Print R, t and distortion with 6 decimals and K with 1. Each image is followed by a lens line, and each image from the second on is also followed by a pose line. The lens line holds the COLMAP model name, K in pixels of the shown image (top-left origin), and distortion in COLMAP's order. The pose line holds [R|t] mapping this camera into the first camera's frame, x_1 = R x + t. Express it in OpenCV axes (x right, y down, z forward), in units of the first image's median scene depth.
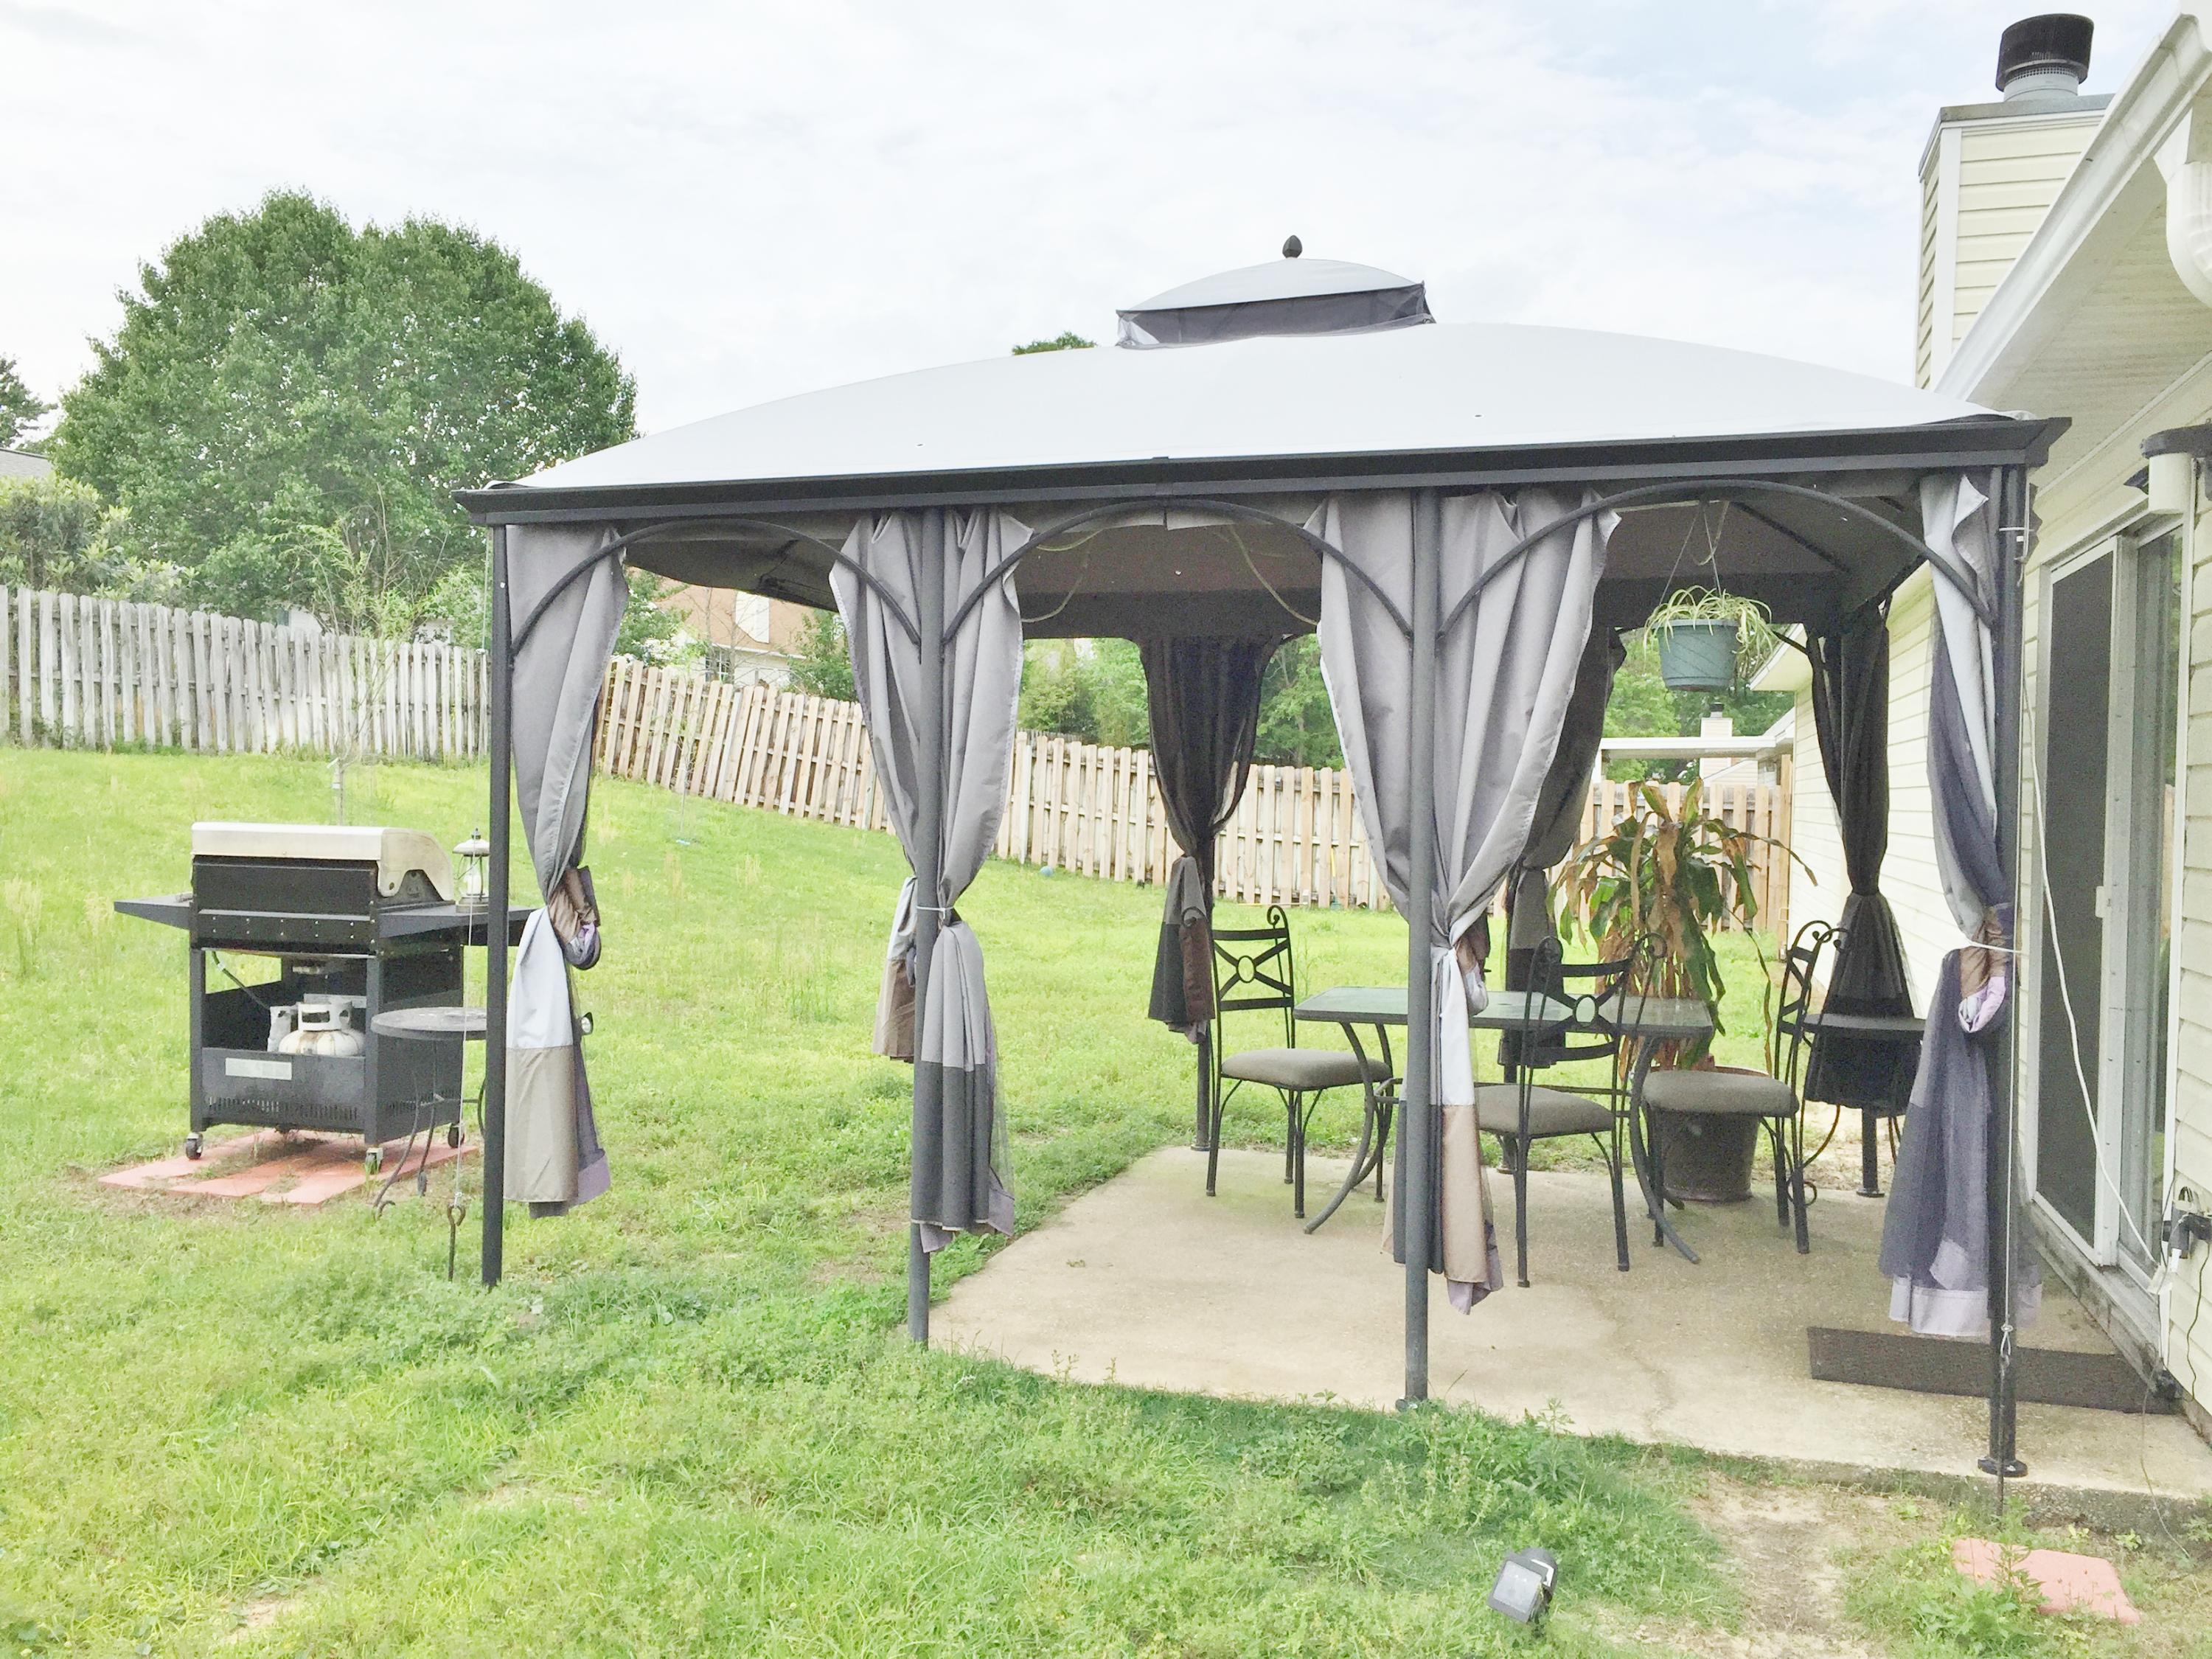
lens RADIAL K [[1901.4, 0, 1104.4], [0, 1901.4, 824.1], [0, 0, 1]] dist [0.094371, -0.134091]
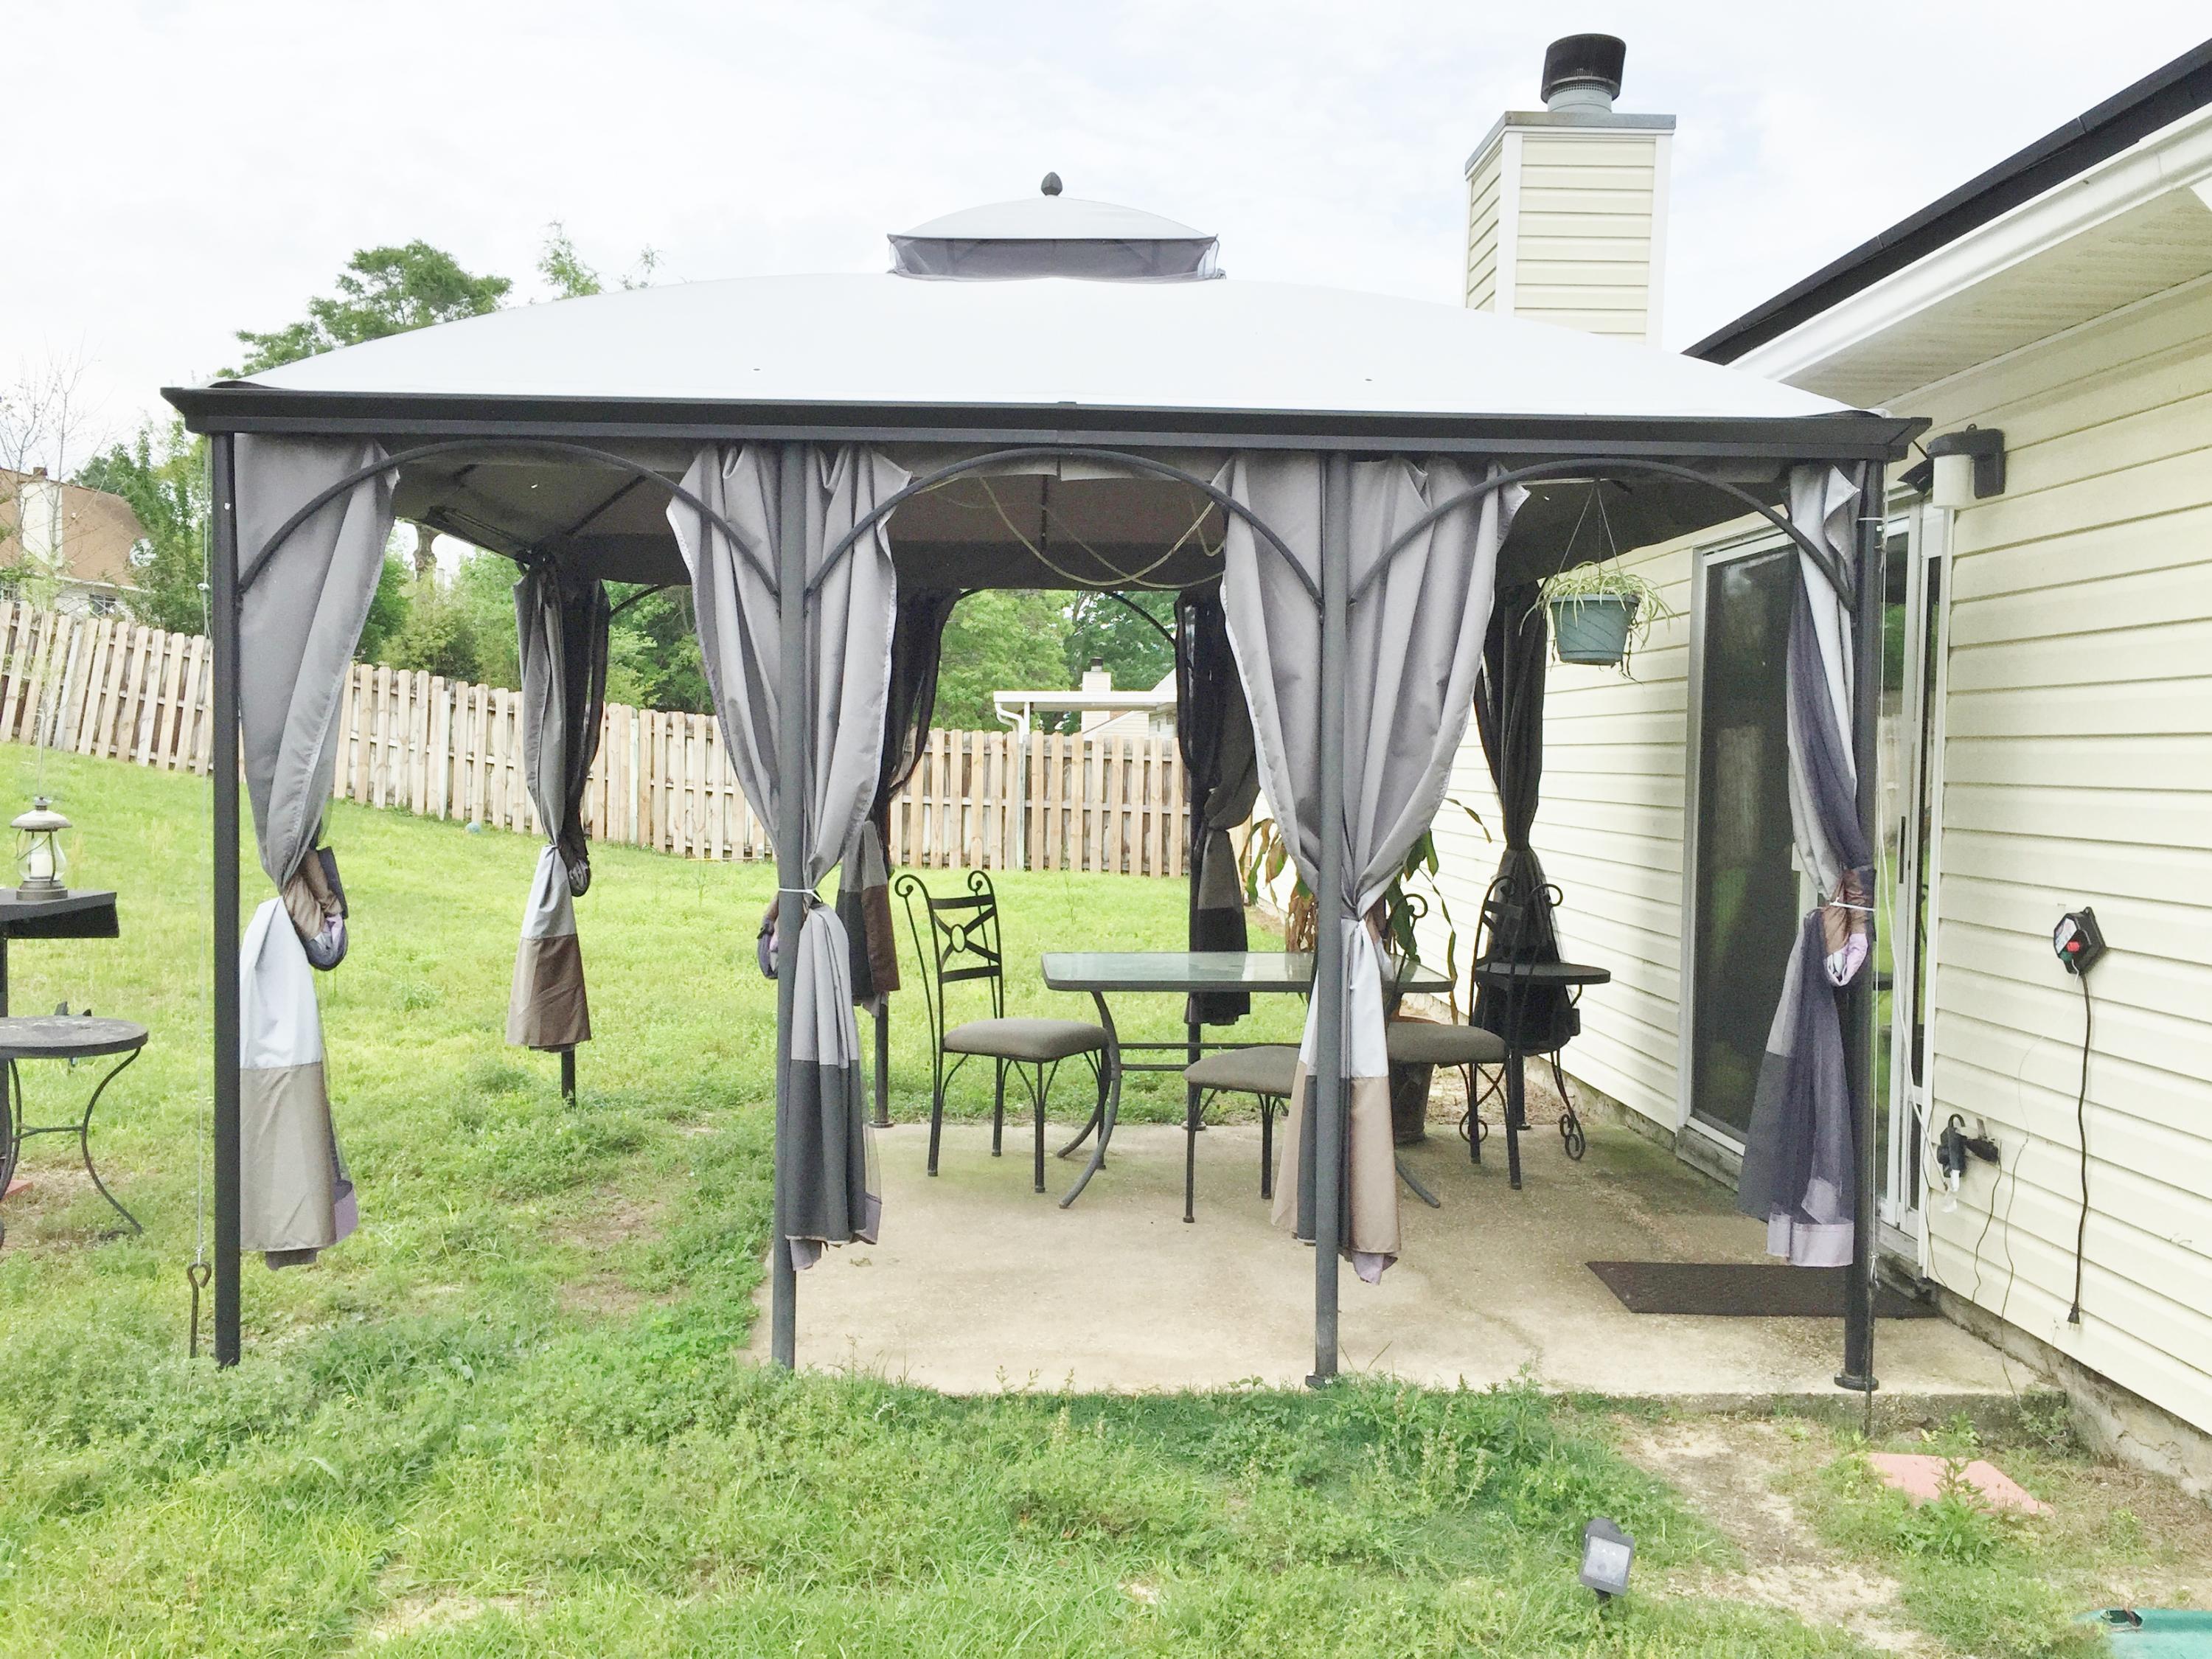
lens RADIAL K [[1901.4, 0, 1104.4], [0, 1901.4, 824.1], [0, 0, 1]] dist [0.094371, -0.134091]
pose [[0.945212, -0.011954, 0.326239, -0.249986], [0.003028, 0.999607, 0.027856, -0.011852], [-0.326444, -0.025342, 0.944877, 0.102131]]
